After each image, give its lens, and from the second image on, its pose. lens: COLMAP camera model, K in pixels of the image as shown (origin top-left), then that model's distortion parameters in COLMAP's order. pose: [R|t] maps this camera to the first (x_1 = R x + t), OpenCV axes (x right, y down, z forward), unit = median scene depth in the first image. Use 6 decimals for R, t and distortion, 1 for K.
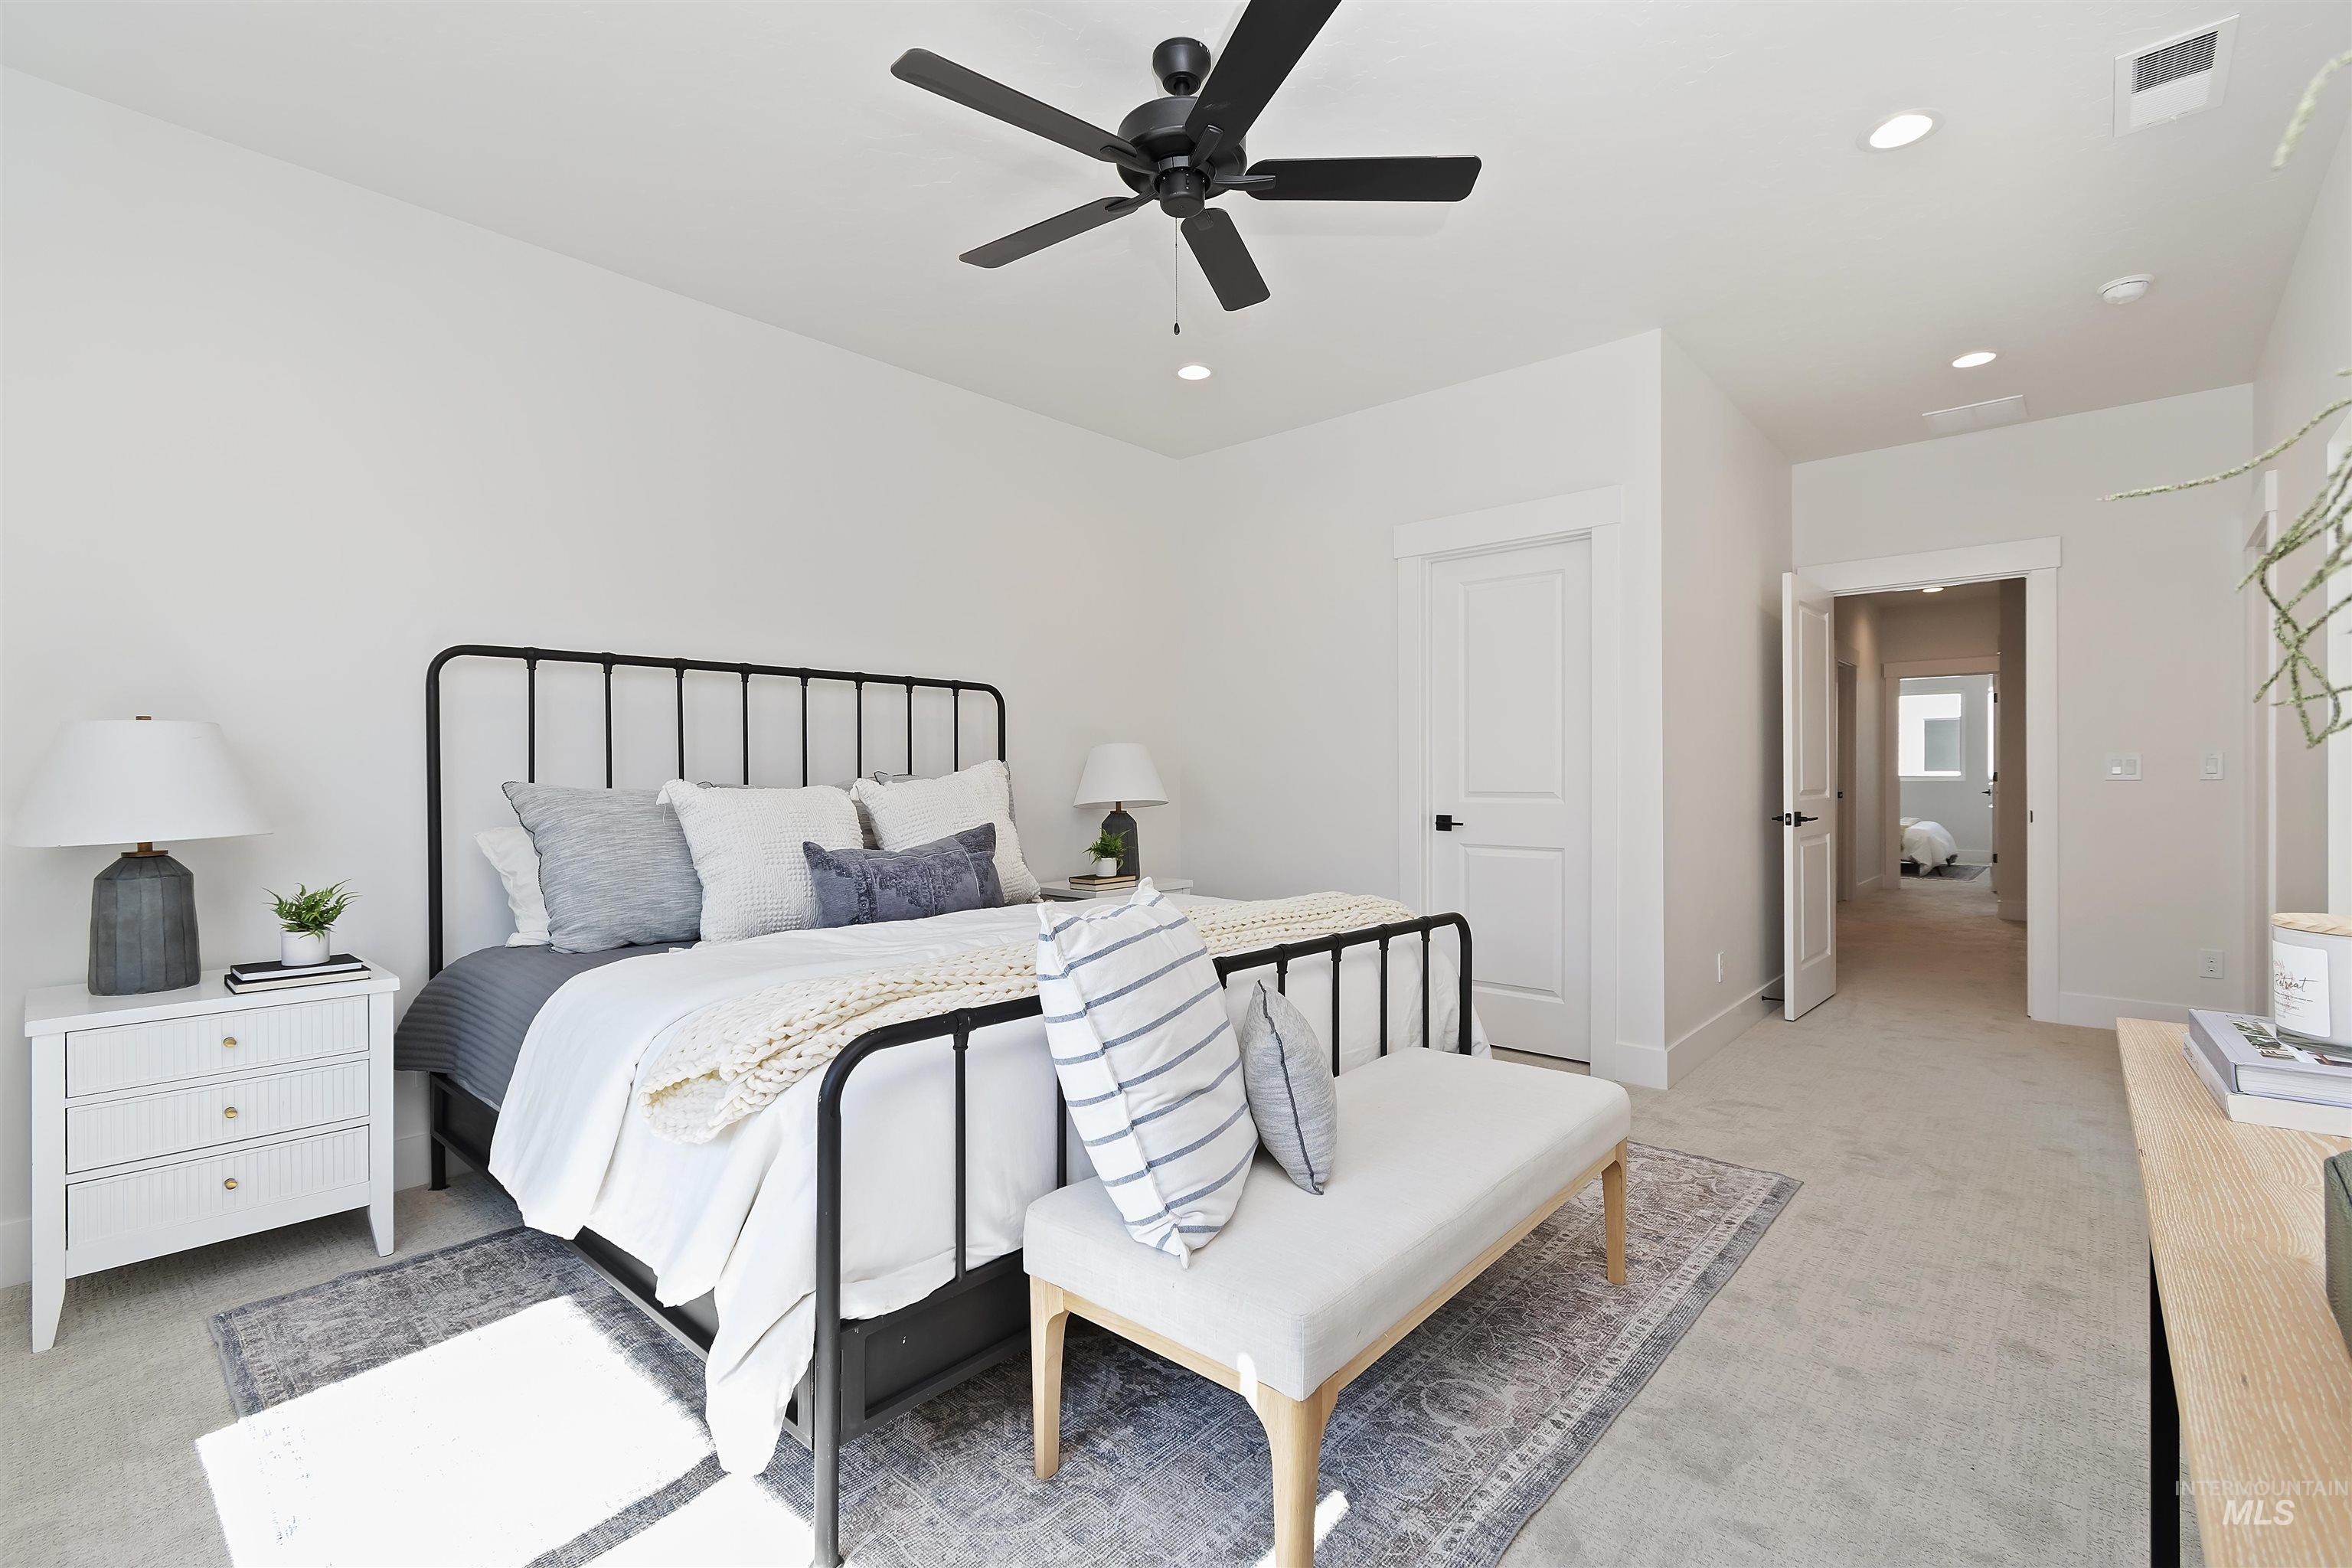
lens RADIAL K [[1028.1, 0, 1169.8], [0, 1028.1, 778.0], [0, 0, 1]] dist [-0.014593, -0.000162]
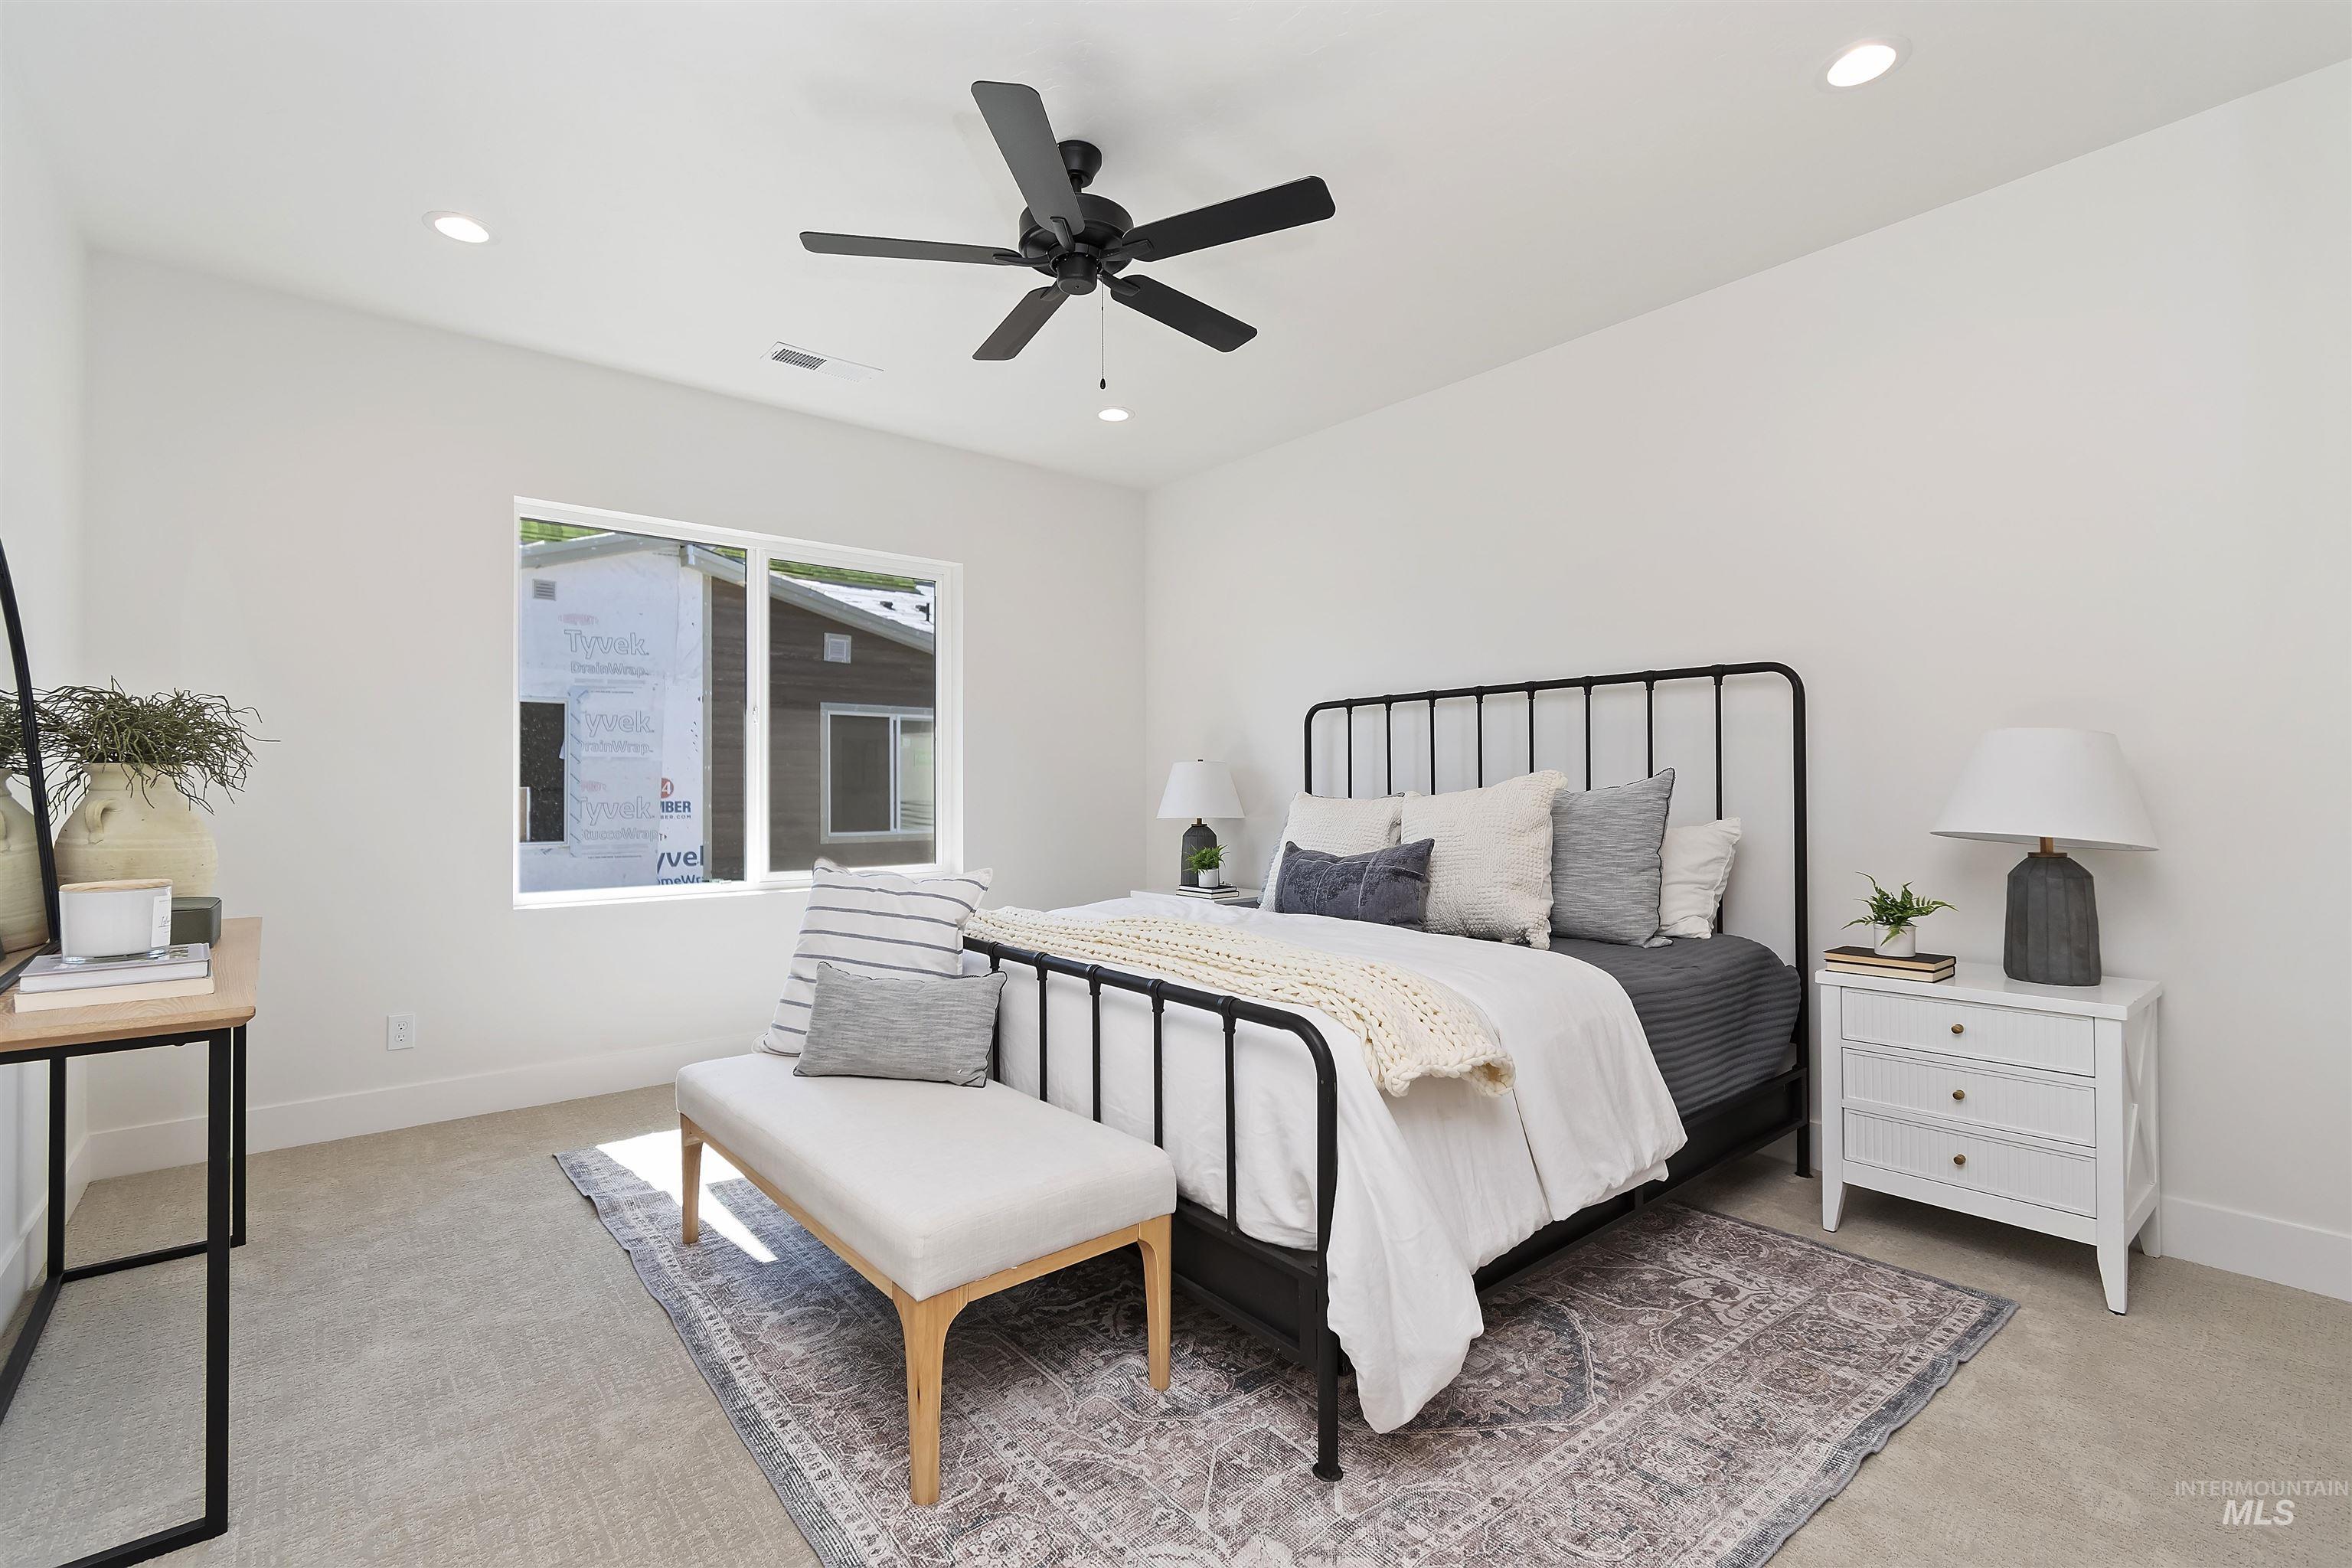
lens RADIAL K [[1036.7, 0, 1176.0], [0, 1036.7, 784.0], [0, 0, 1]] dist [-0.001669, 0.000941]
pose [[-0.134503, -0.000203, -0.990913, 0.811830], [0.003560, 0.999993, -0.000688, -0.007562], [0.990907, -0.003621, -0.134502, 0.909791]]
